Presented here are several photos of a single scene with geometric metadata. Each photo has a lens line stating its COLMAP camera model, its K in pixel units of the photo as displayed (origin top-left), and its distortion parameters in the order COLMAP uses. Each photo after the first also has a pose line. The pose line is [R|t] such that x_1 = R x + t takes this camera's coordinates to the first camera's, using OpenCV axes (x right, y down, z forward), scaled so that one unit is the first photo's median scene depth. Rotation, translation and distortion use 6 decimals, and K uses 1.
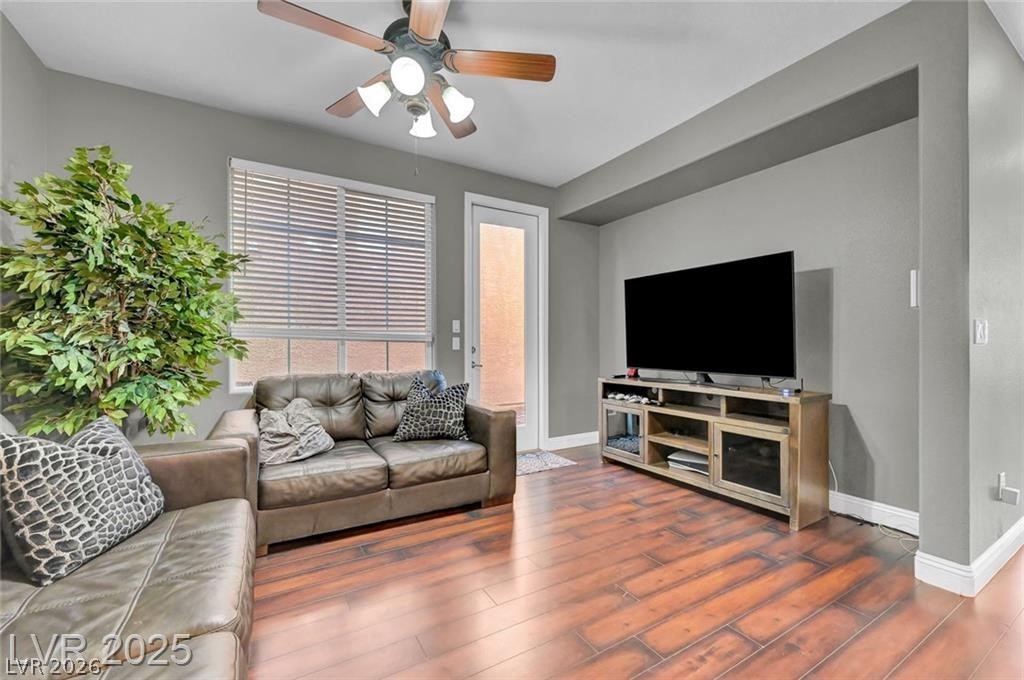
lens RADIAL K [[423.2, 0, 515.4], [0, 423.2, 340.7], [0, 0, 1]] dist [-0.001430, -0.000142]
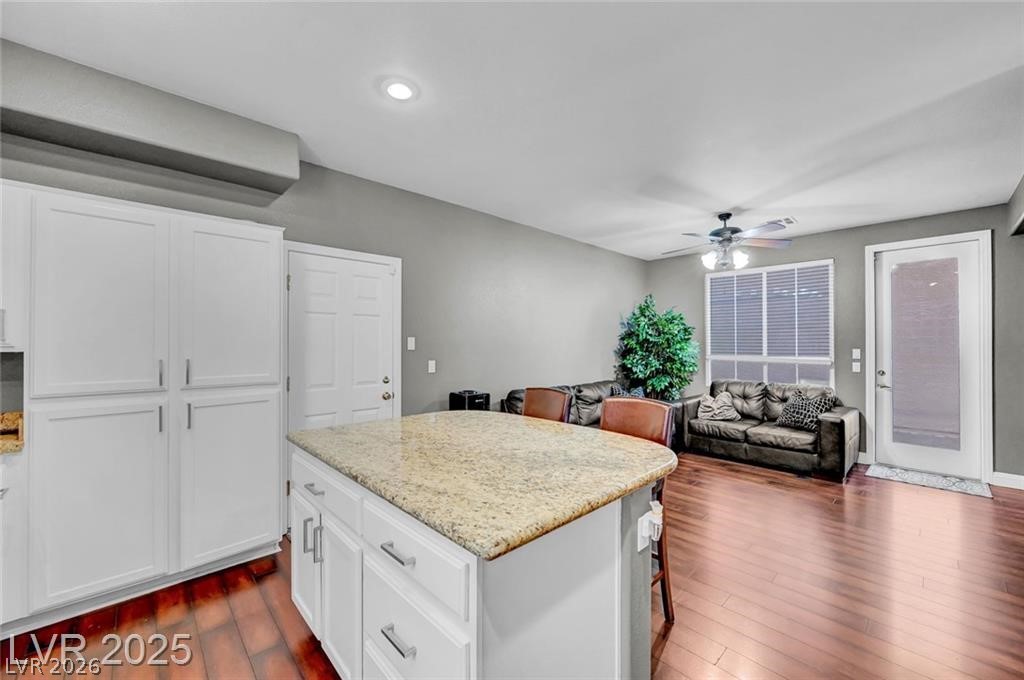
lens RADIAL K [[404.1, 0, 518.0], [0, 404.1, 342.8], [0, 0, 1]] dist [-0.000695, 0.000132]
pose [[0.221694, -0.002396, -0.975113, 1.135017], [0.007706, 0.999970, -0.000705, -0.102118], [0.975086, -0.007358, 0.221706, -0.371759]]
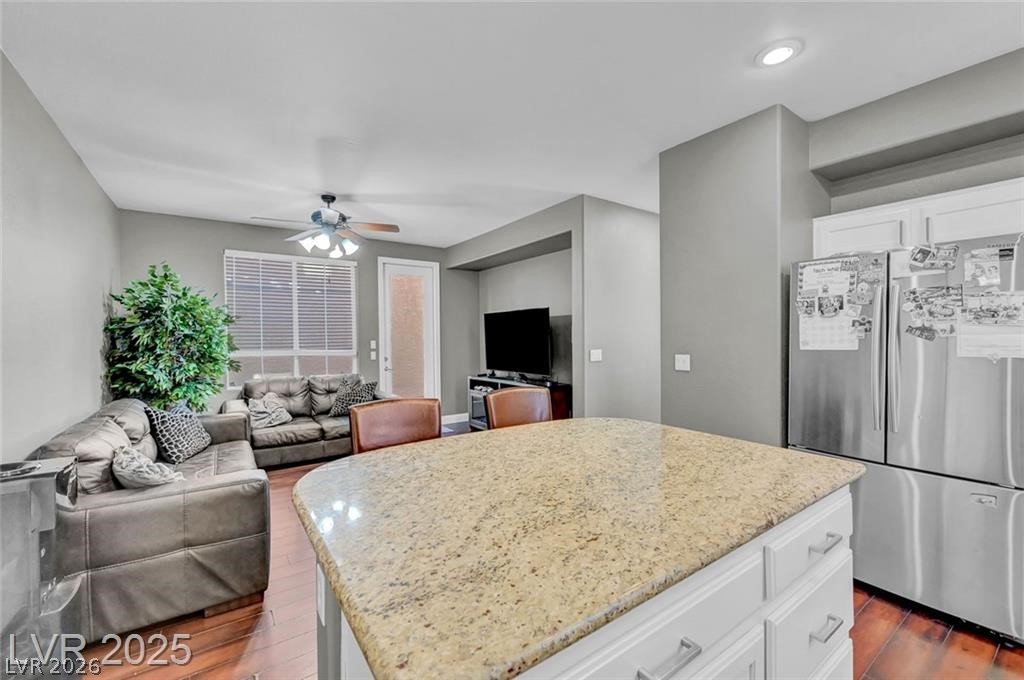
lens RADIAL K [[423.2, 0, 516.0], [0, 423.2, 342.7], [0, 0, 1]] dist [-0.001430, -0.000142]
pose [[0.997319, -0.009673, 0.072538, 0.368674], [0.007887, 0.999660, 0.024856, -0.103147], [-0.072753, -0.024218, 0.997056, -0.796027]]
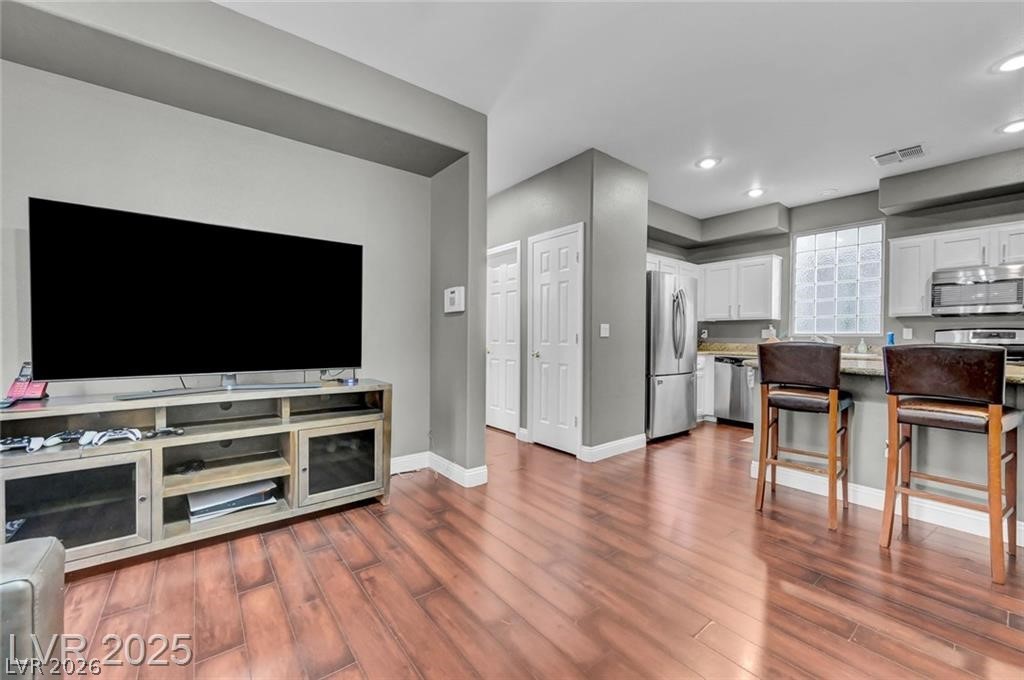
lens RADIAL K [[404.1, 0, 513.3], [0, 404.1, 338.6], [0, 0, 1]] dist [-0.000695, 0.000132]
pose [[-0.136920, -0.005364, 0.990568, -0.387959], [-0.014319, 0.999892, 0.003435, 0.007637], [-0.990479, -0.013714, -0.136982, 0.760825]]
